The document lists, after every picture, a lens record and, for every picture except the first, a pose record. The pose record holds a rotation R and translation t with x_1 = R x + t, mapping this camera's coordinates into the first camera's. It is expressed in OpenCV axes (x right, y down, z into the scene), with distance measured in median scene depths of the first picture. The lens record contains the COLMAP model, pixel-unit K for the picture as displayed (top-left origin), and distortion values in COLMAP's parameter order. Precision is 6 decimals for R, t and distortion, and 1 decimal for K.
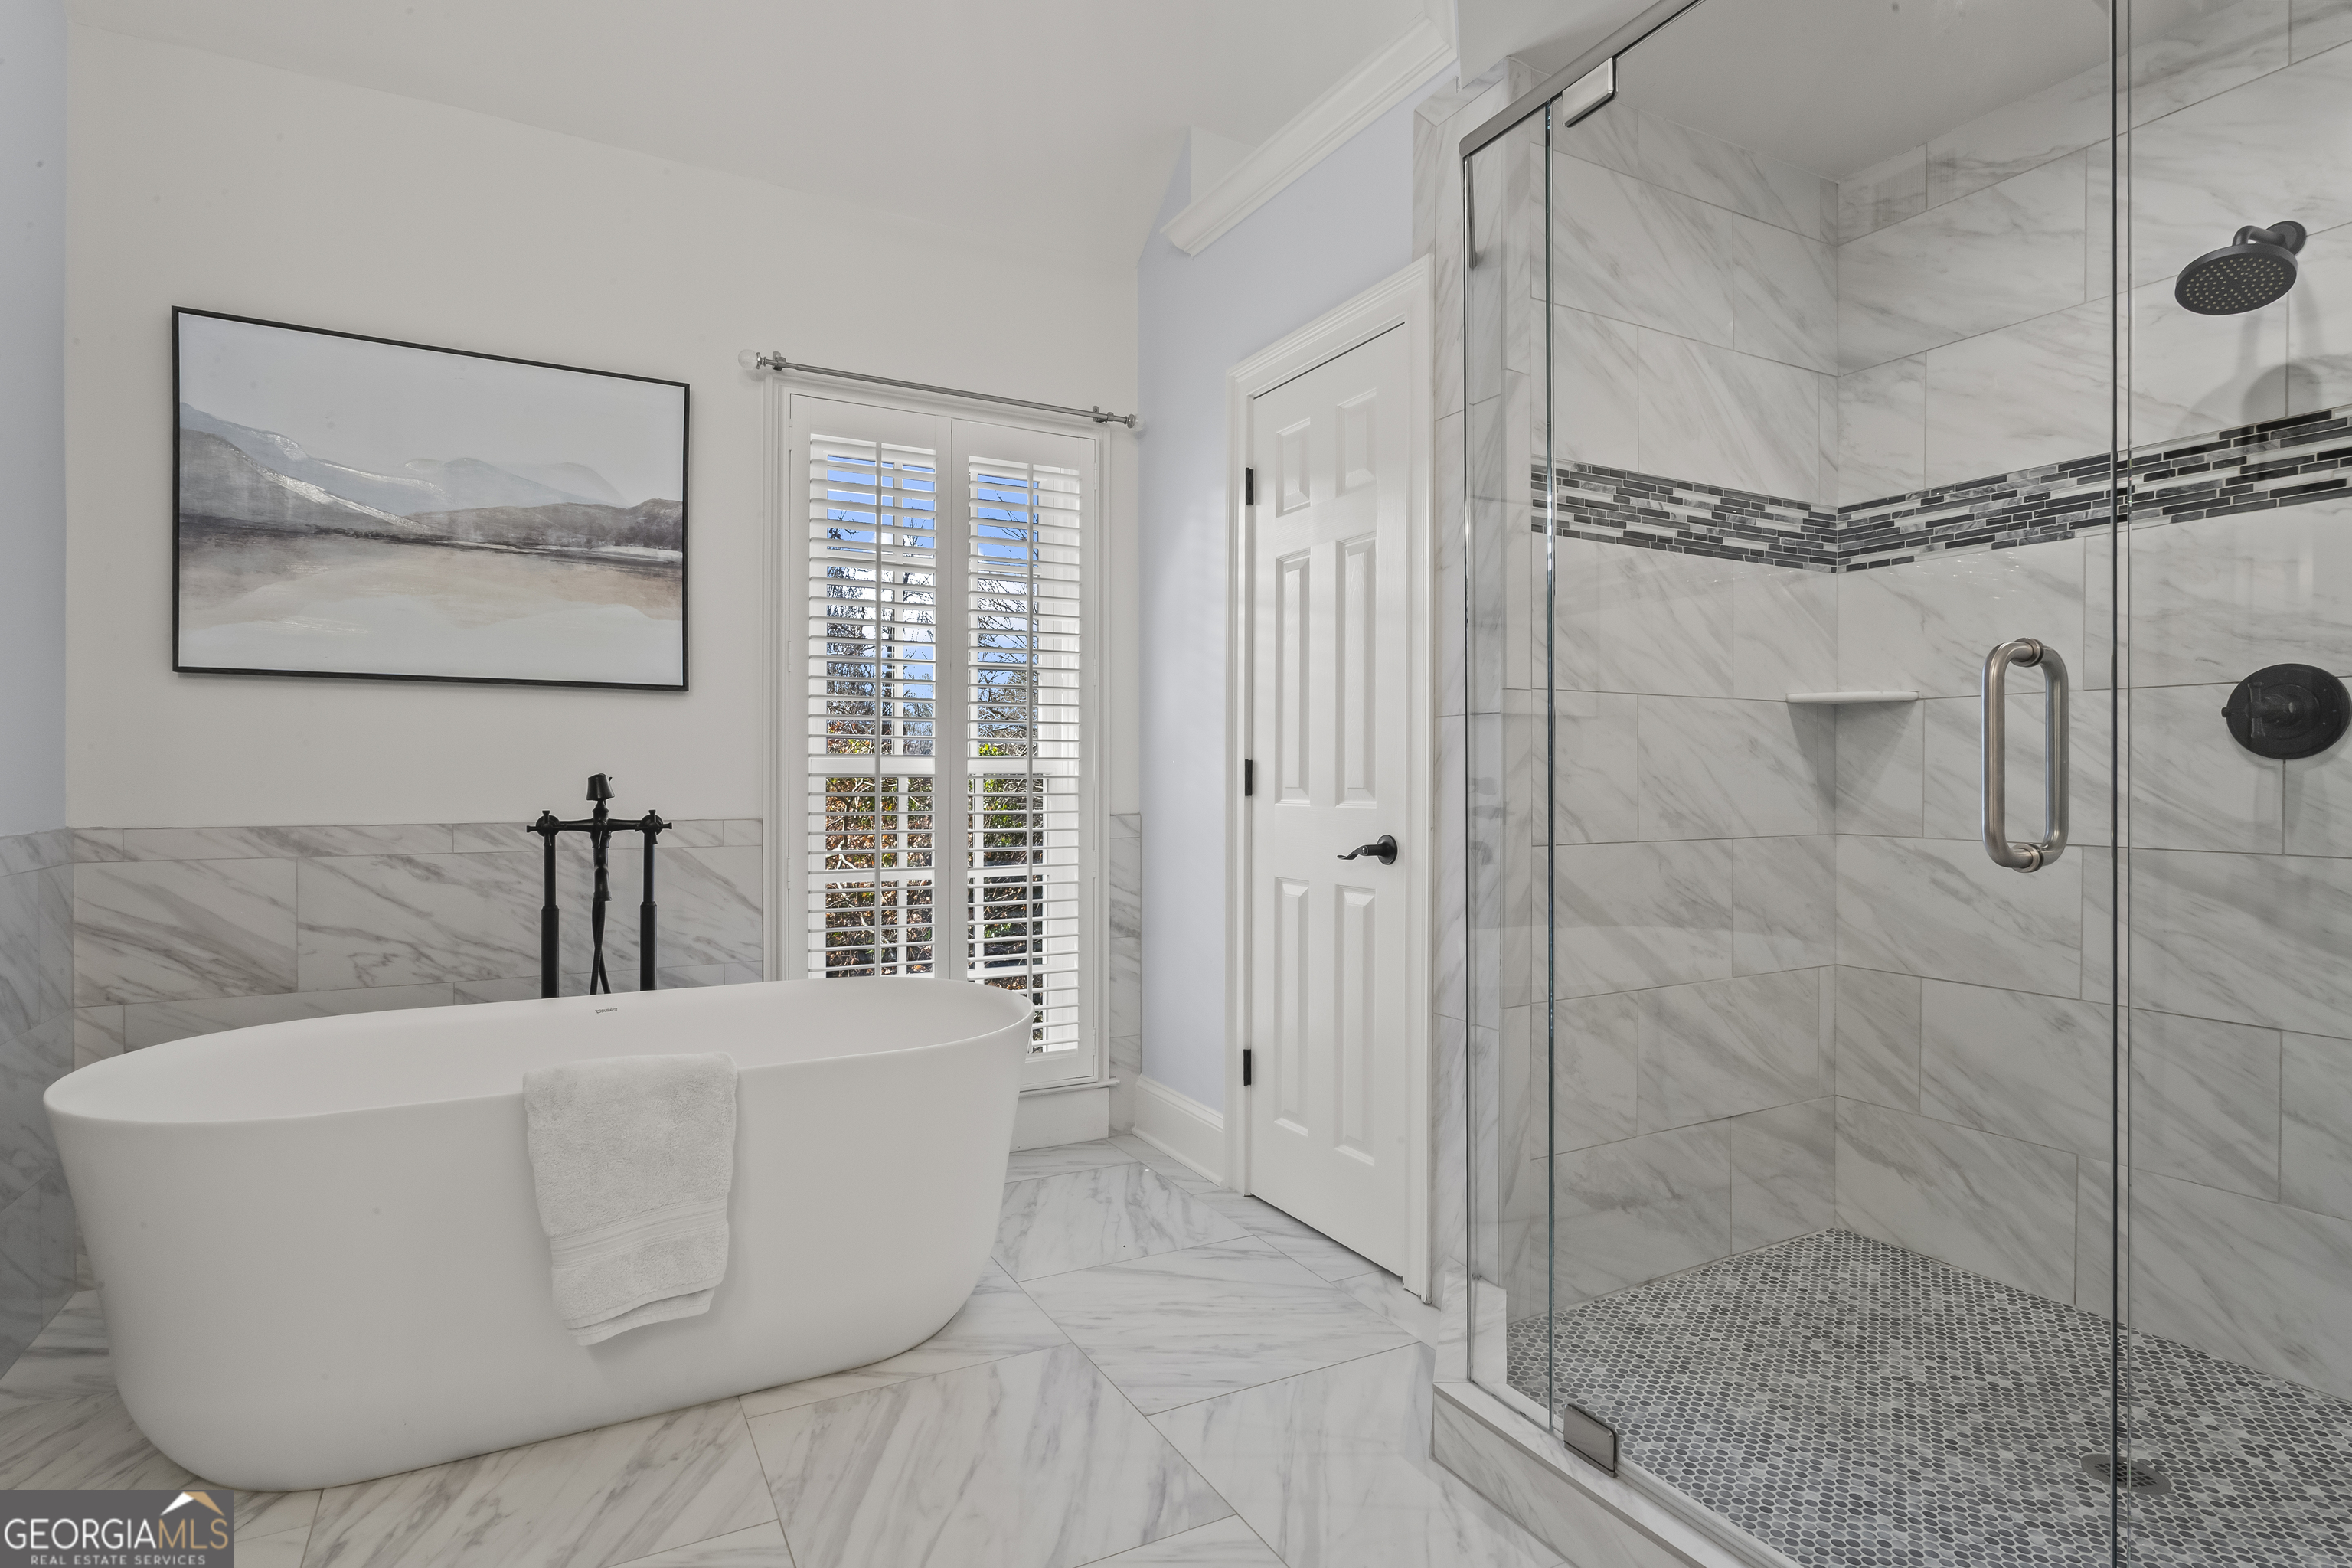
lens RADIAL K [[1179.3, 0, 1137.5], [0, 1179.3, 763.7], [0, 0, 1]] dist [-0.021193, 0.012155]
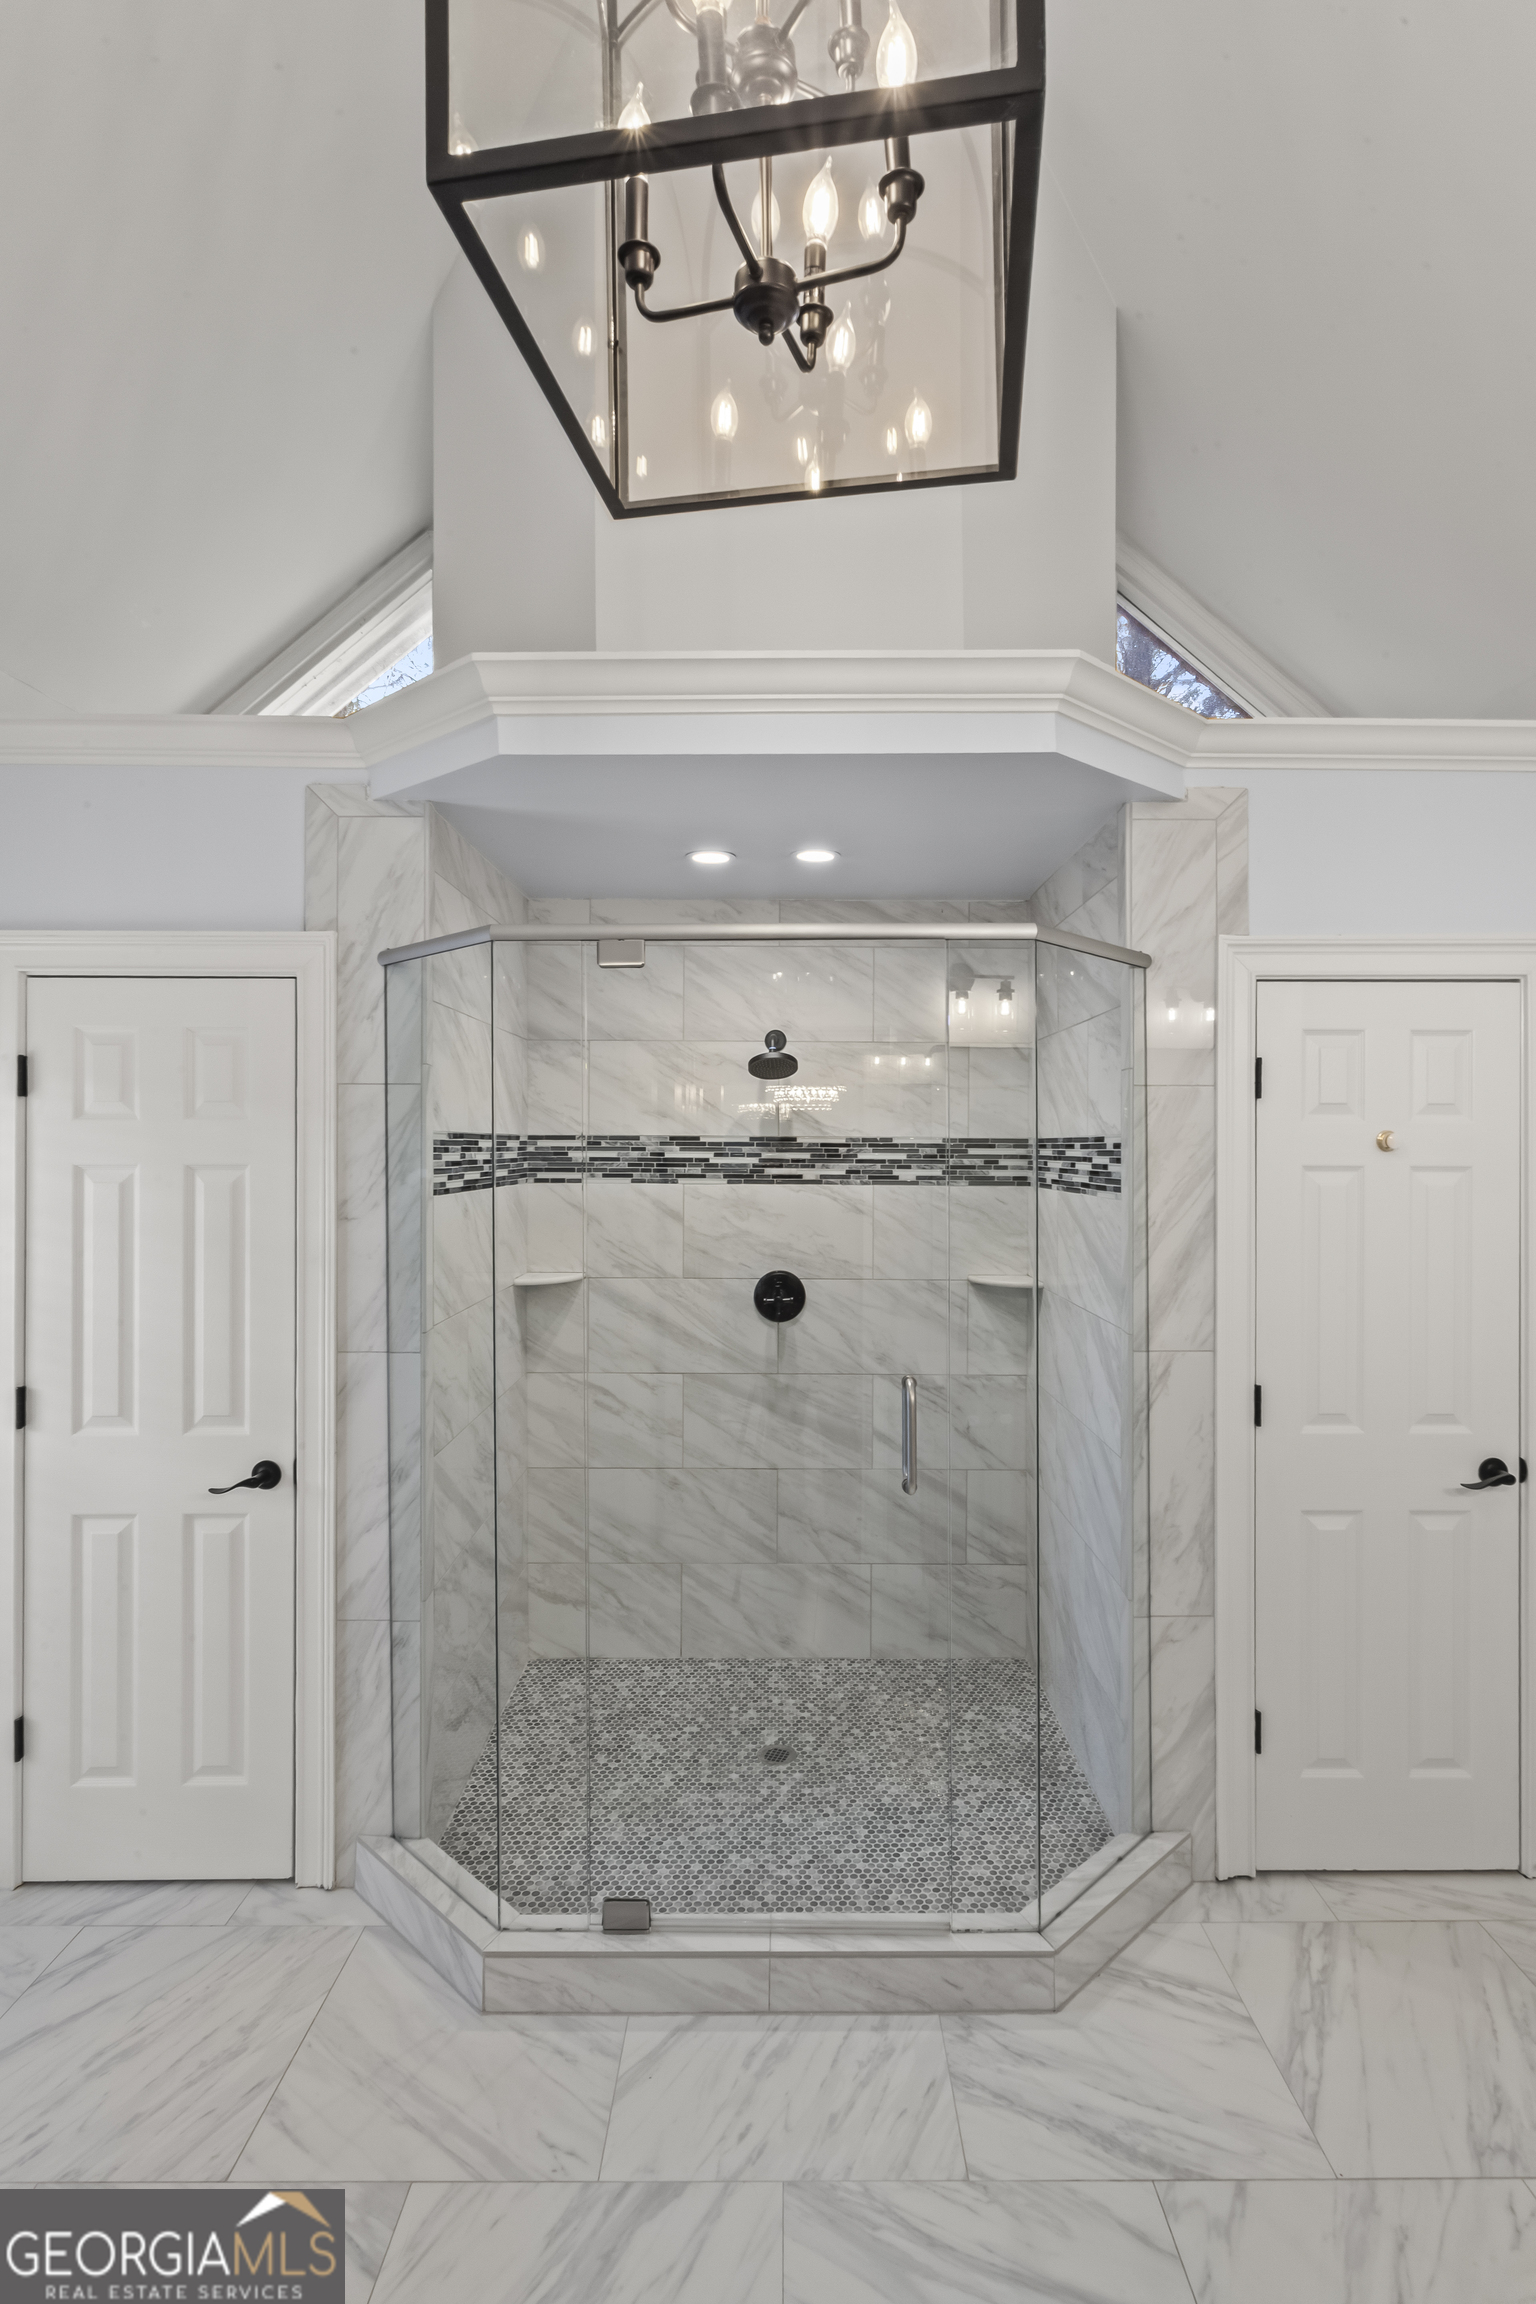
lens RADIAL K [[1120.1, 0, 768.0], [0, 1120.1, 1152.0], [0, 0, 1]] dist [0.010293, 0.001300]
pose [[0.476567, -0.004988, 0.879124, -0.485764], [0.001299, 0.999987, 0.004970, -0.234686], [-0.879137, -0.001227, 0.476567, 0.143027]]
